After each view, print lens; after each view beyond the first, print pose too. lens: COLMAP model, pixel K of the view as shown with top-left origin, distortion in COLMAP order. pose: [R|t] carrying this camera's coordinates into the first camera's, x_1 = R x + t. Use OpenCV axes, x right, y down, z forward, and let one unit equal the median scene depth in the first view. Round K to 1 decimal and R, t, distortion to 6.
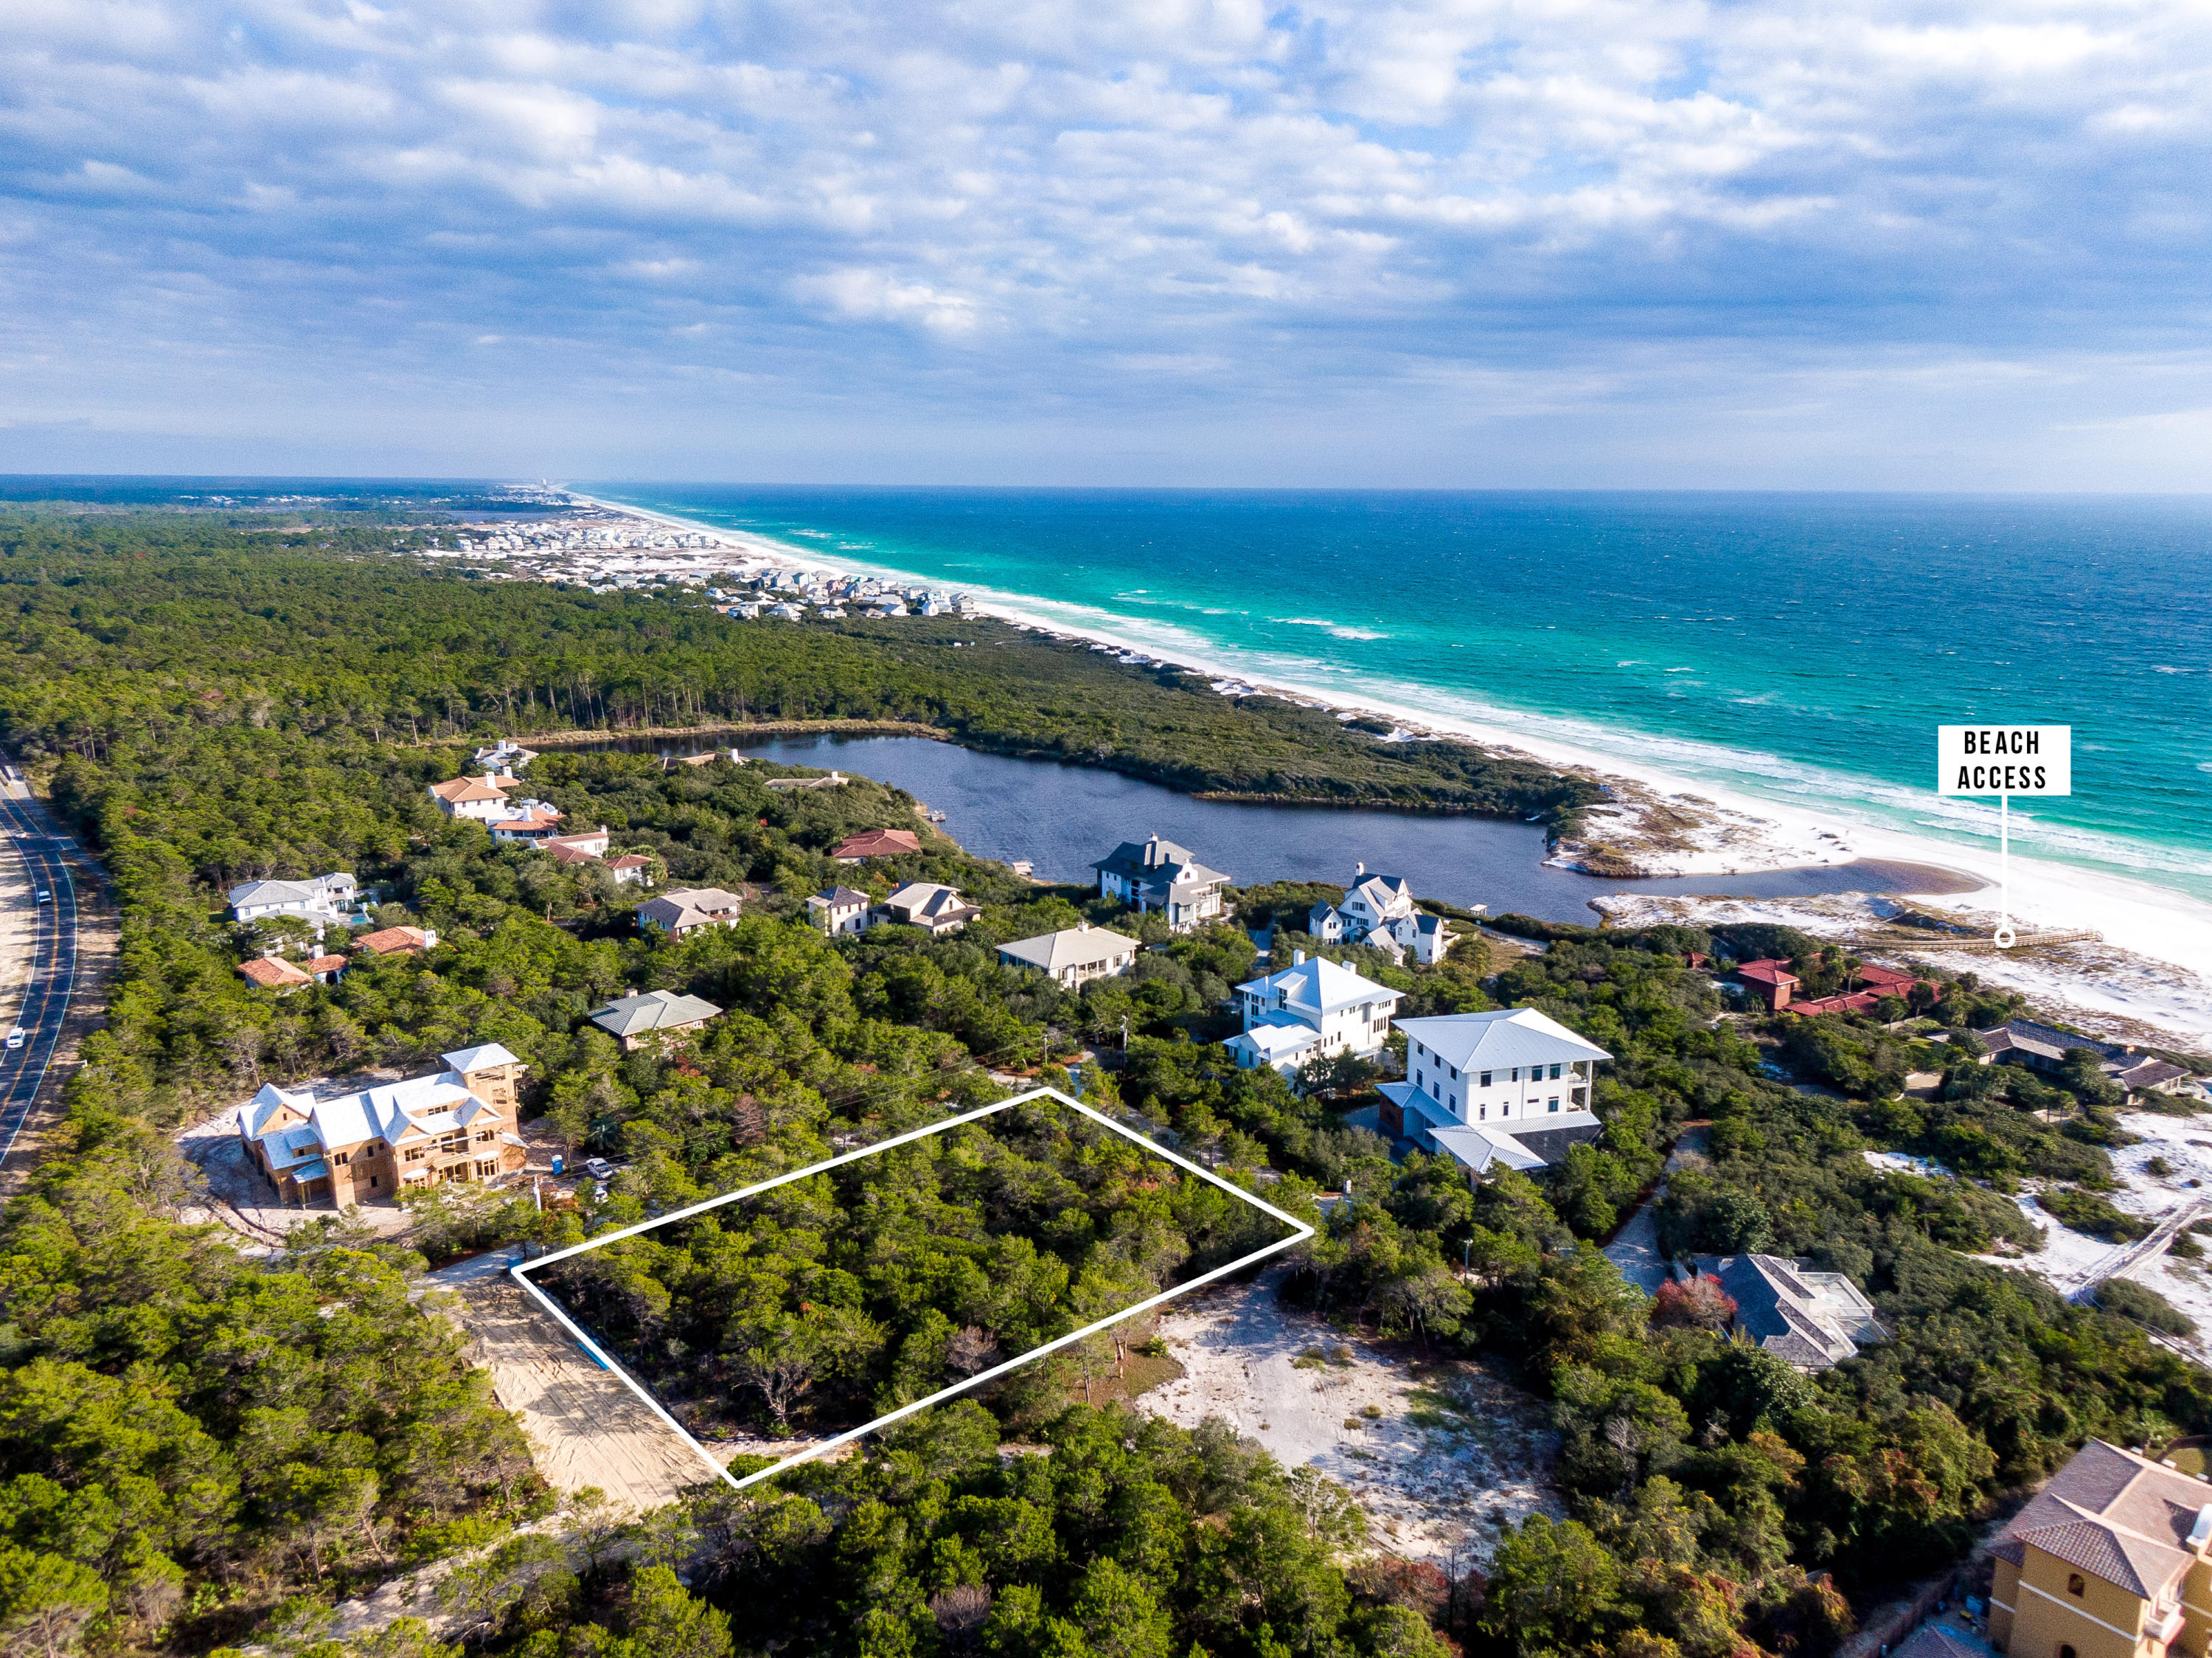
lens RADIAL K [[1585.1, 0, 1090.2], [0, 1585.1, 822.2], [0, 0, 1]] dist [0.048192, -0.067971]
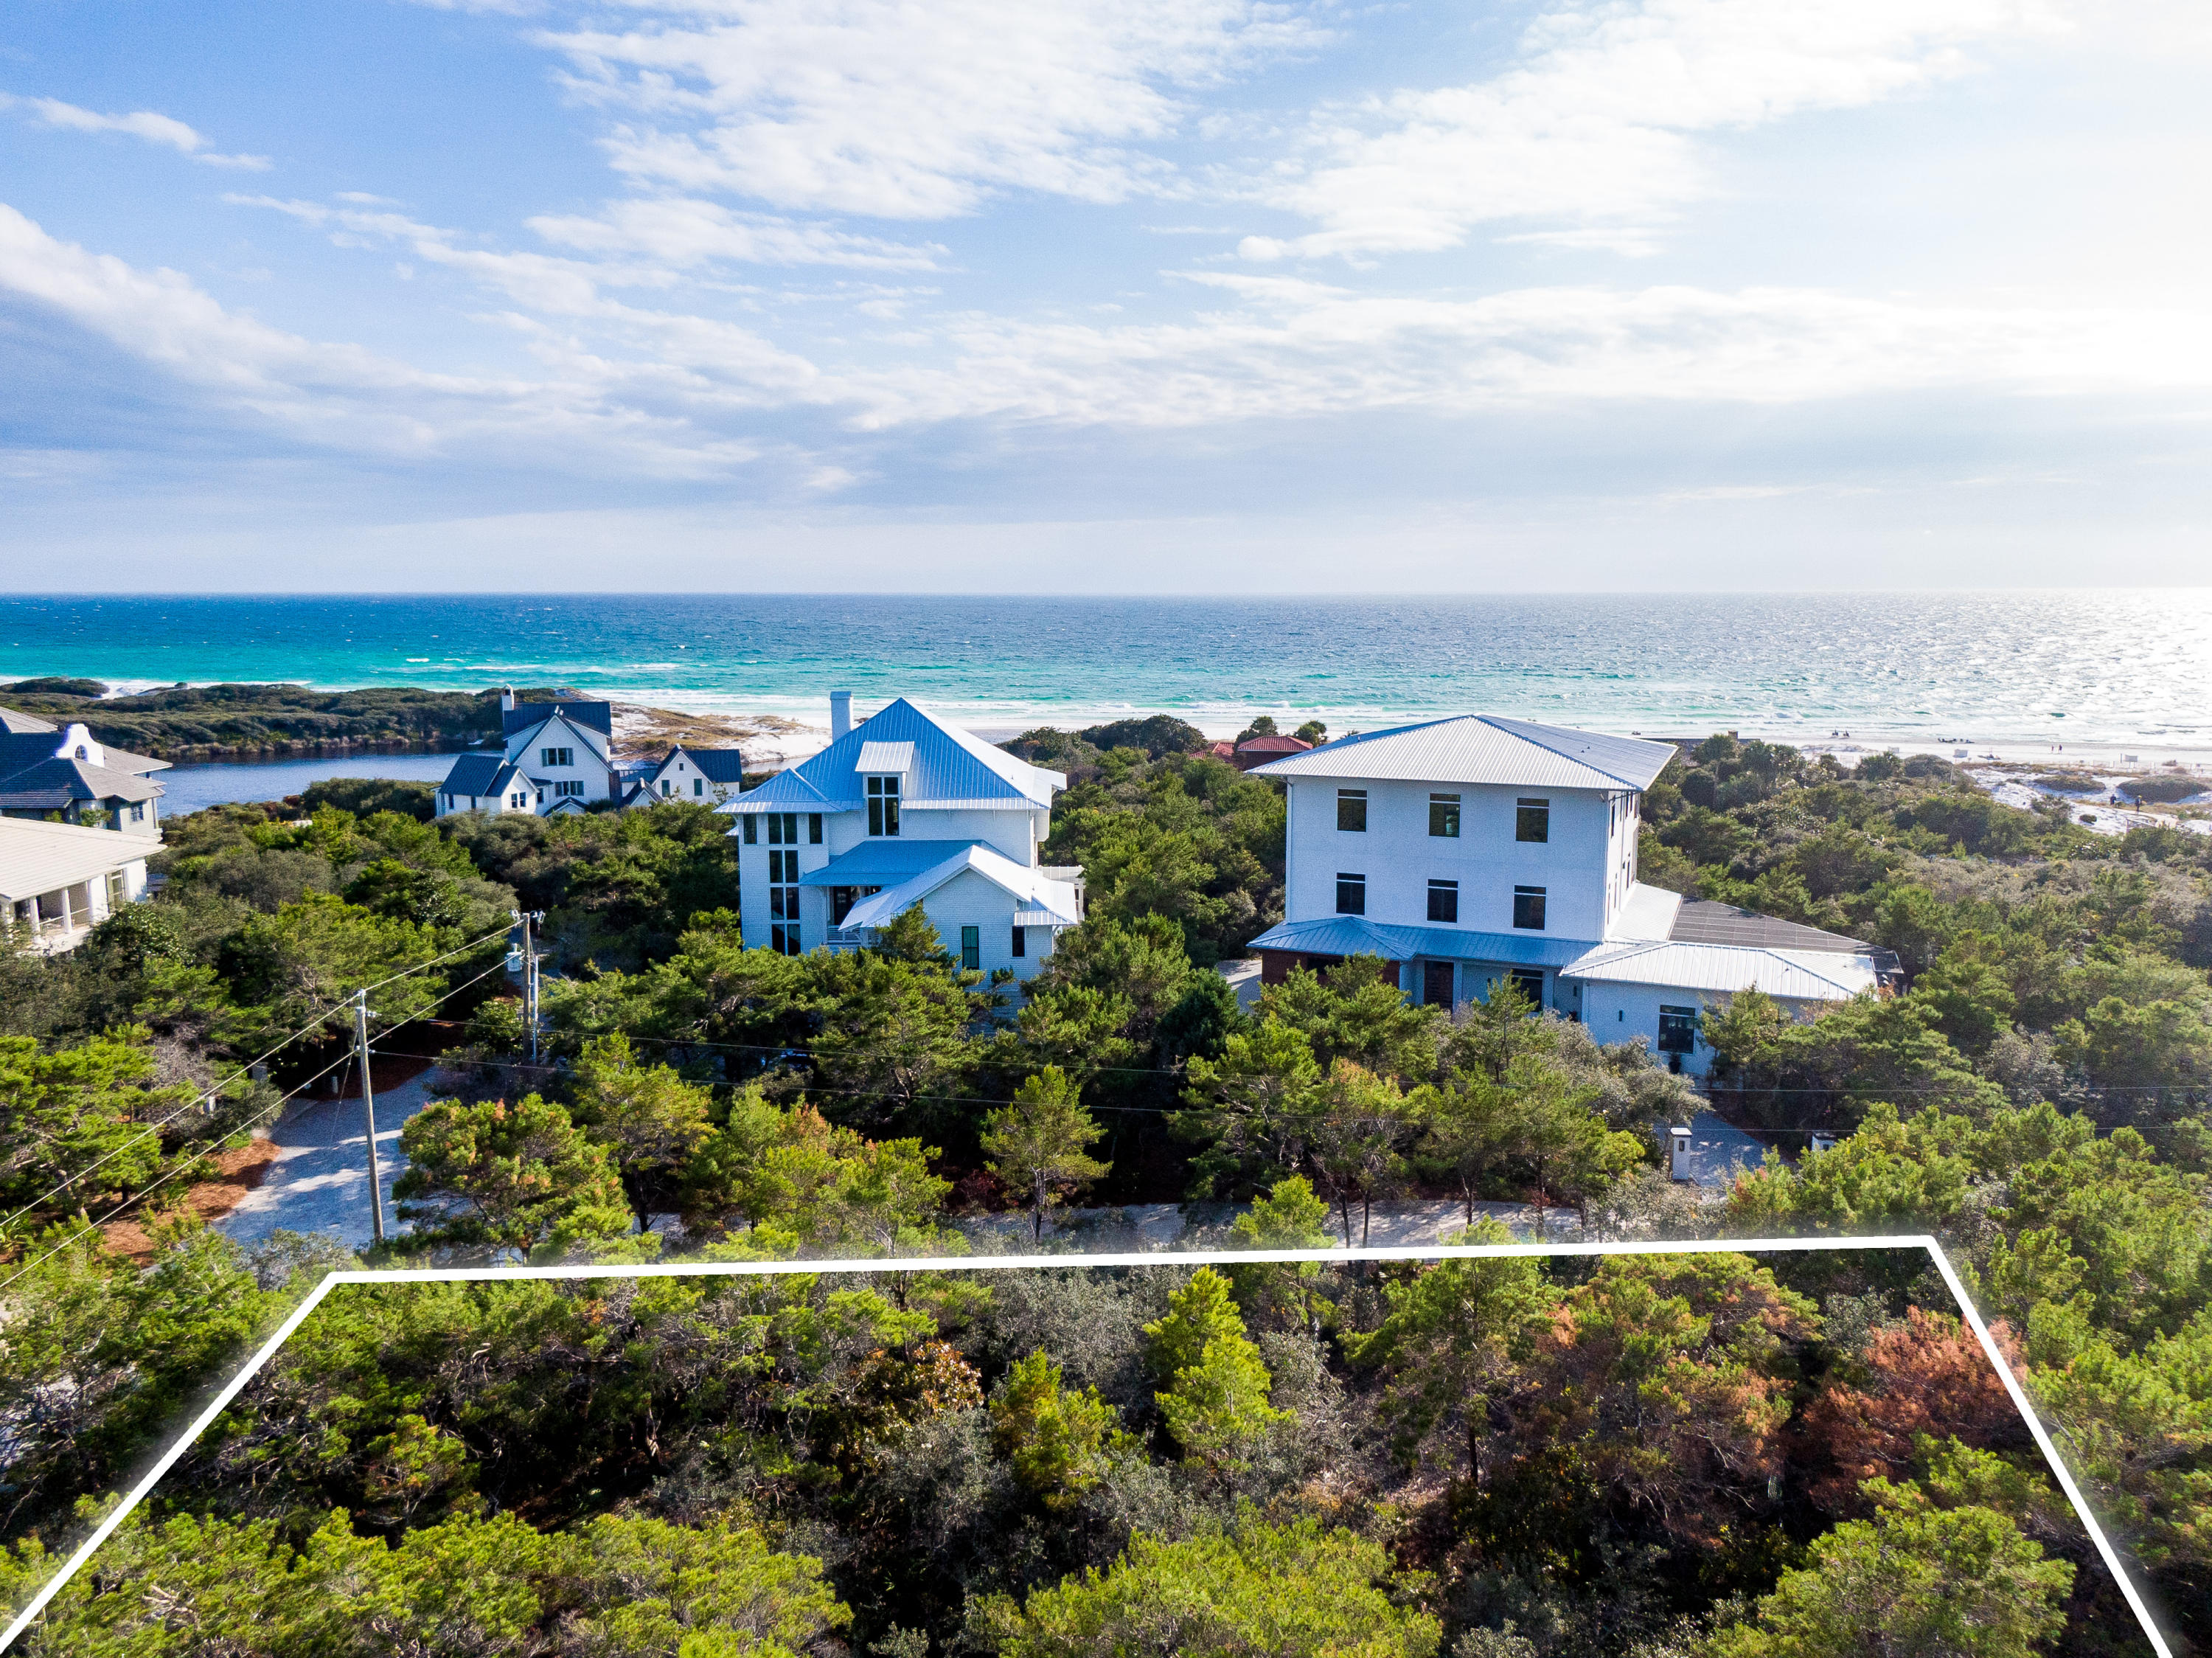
lens RADIAL K [[1585.1, 0, 1084.9], [0, 1585.1, 783.3], [0, 0, 1]] dist [0.048192, -0.067971]
pose [[0.629948, -0.099044, 0.770296, -0.089748], [0.171134, 0.985158, -0.013283, 0.089286], [-0.757548, 0.140191, 0.637548, 0.556963]]
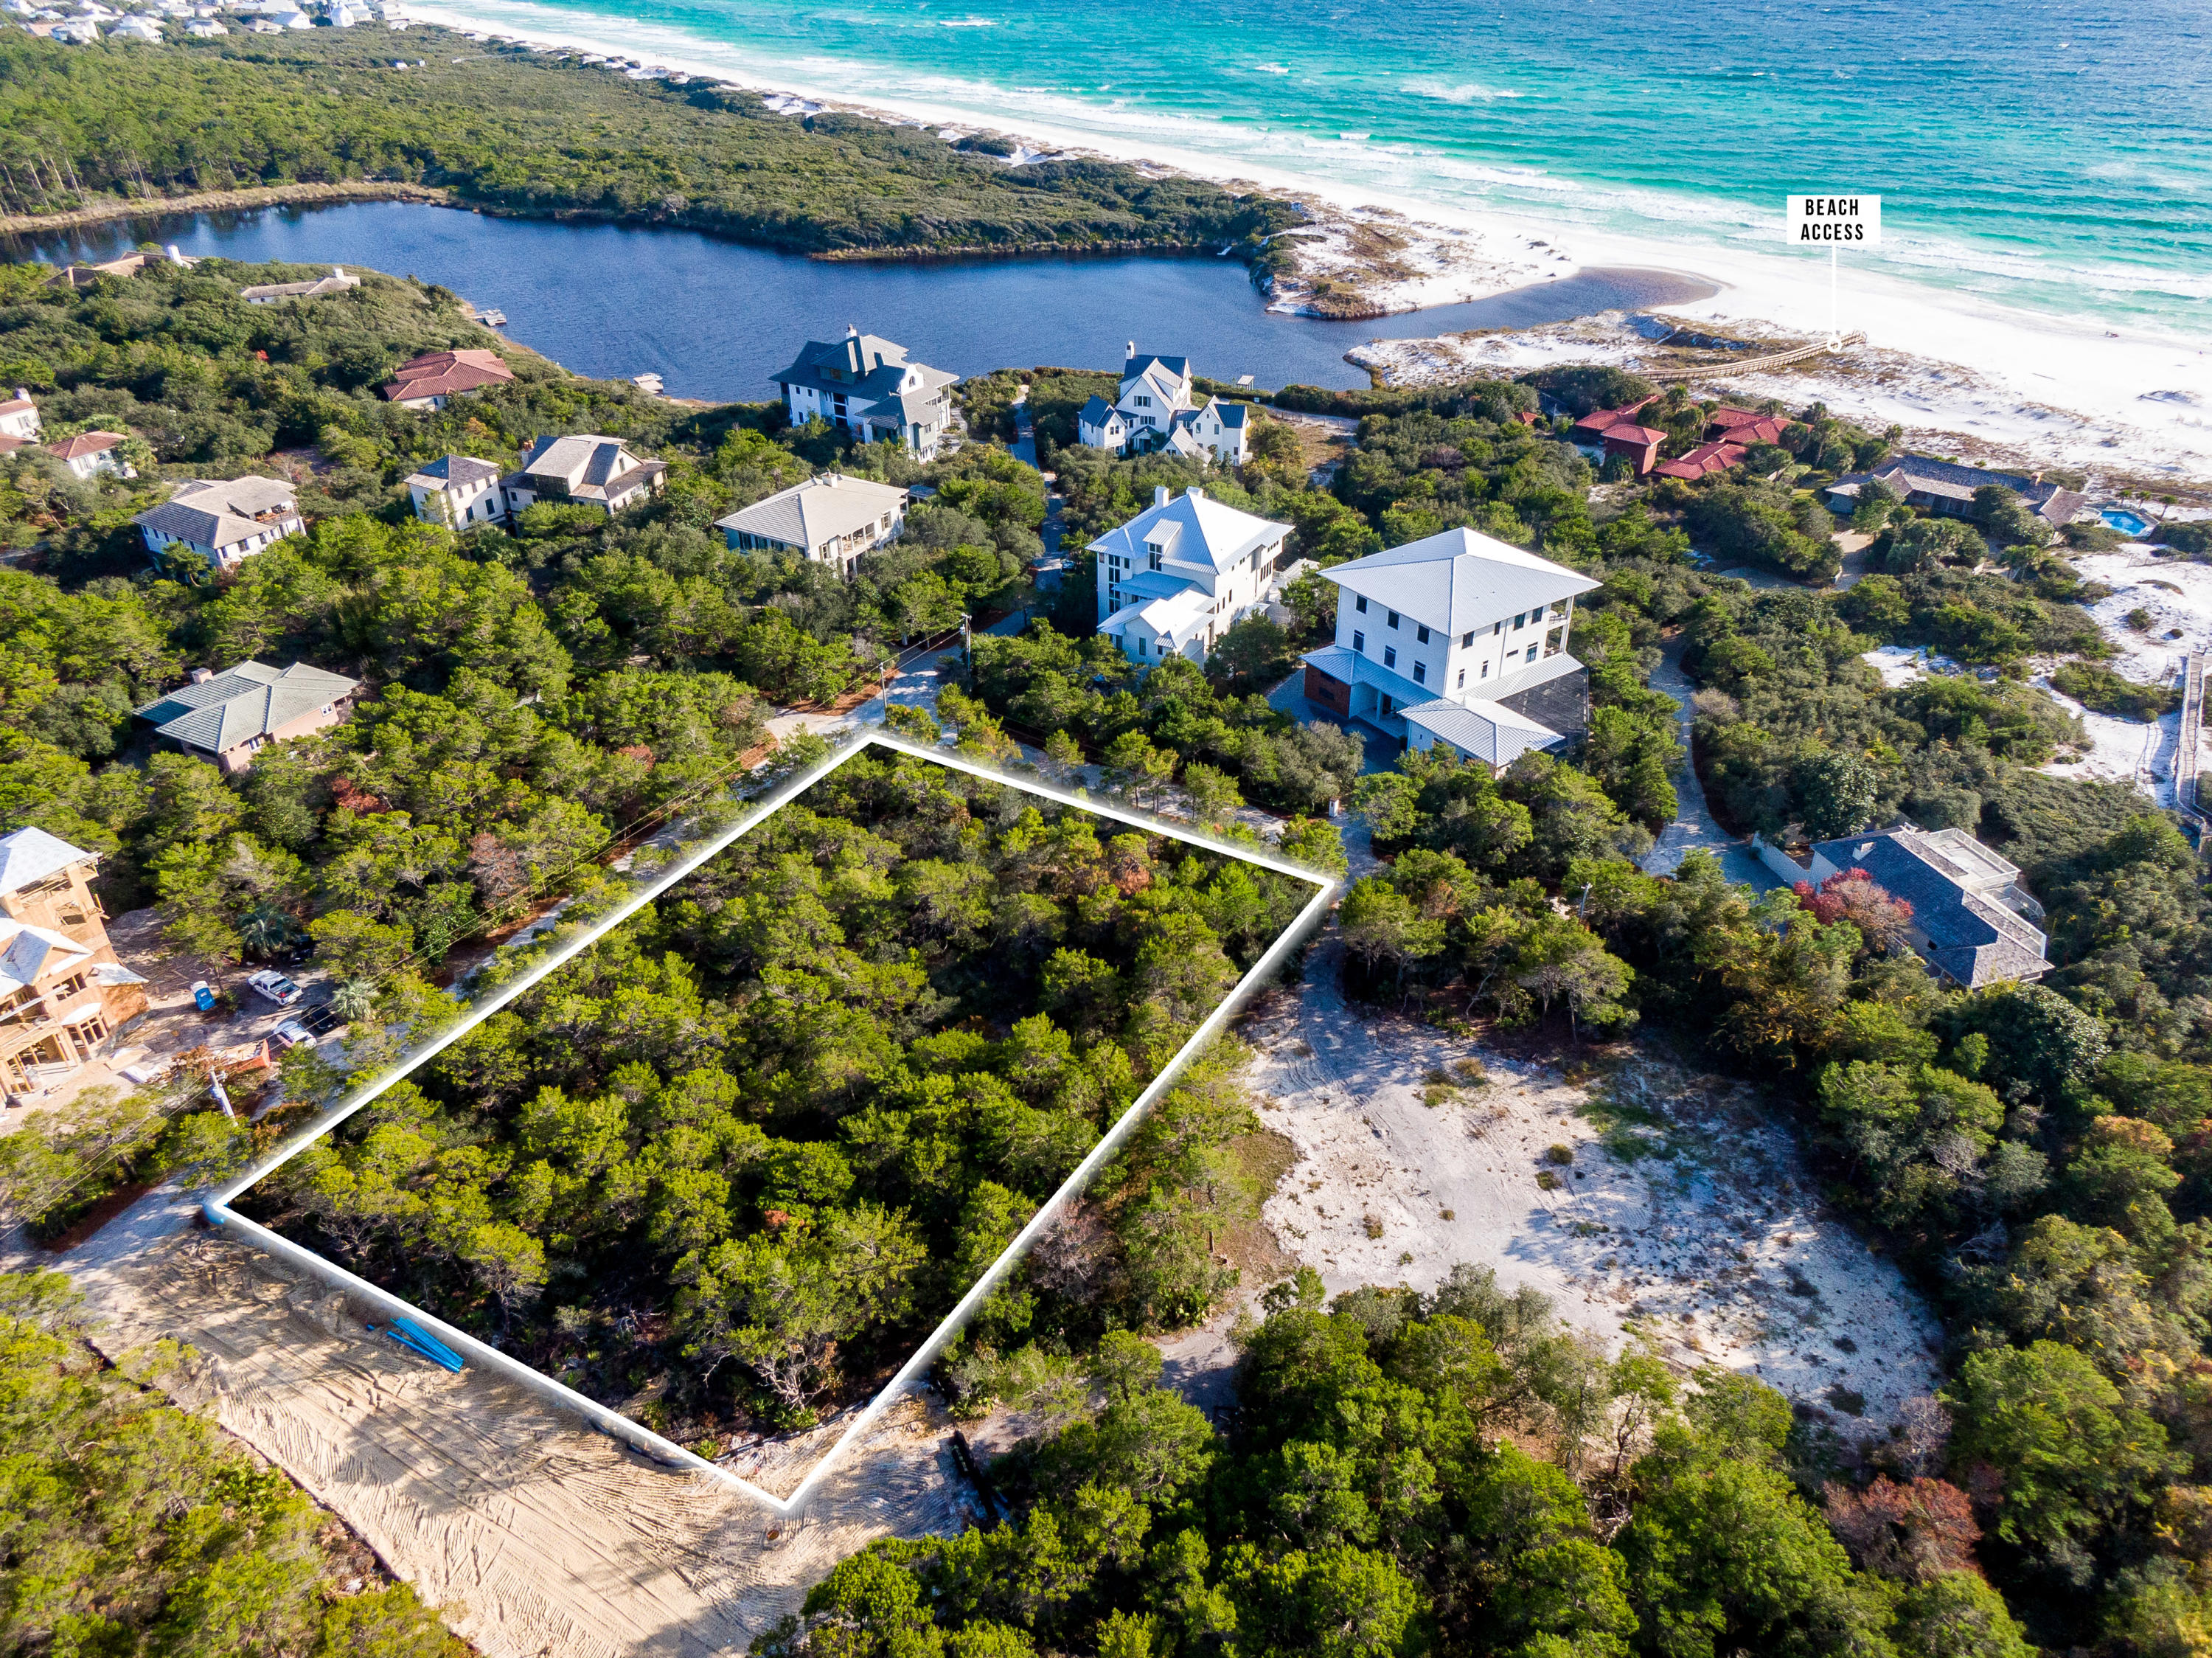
lens RADIAL K [[1585.1, 0, 1099.8], [0, 1585.1, 810.6], [0, 0, 1]] dist [0.048192, -0.067971]
pose [[0.945758, -0.183220, 0.268277, -0.097968], [0.083883, 0.935512, 0.343193, -0.028893], [-0.313856, -0.302074, 0.900136, 0.213655]]
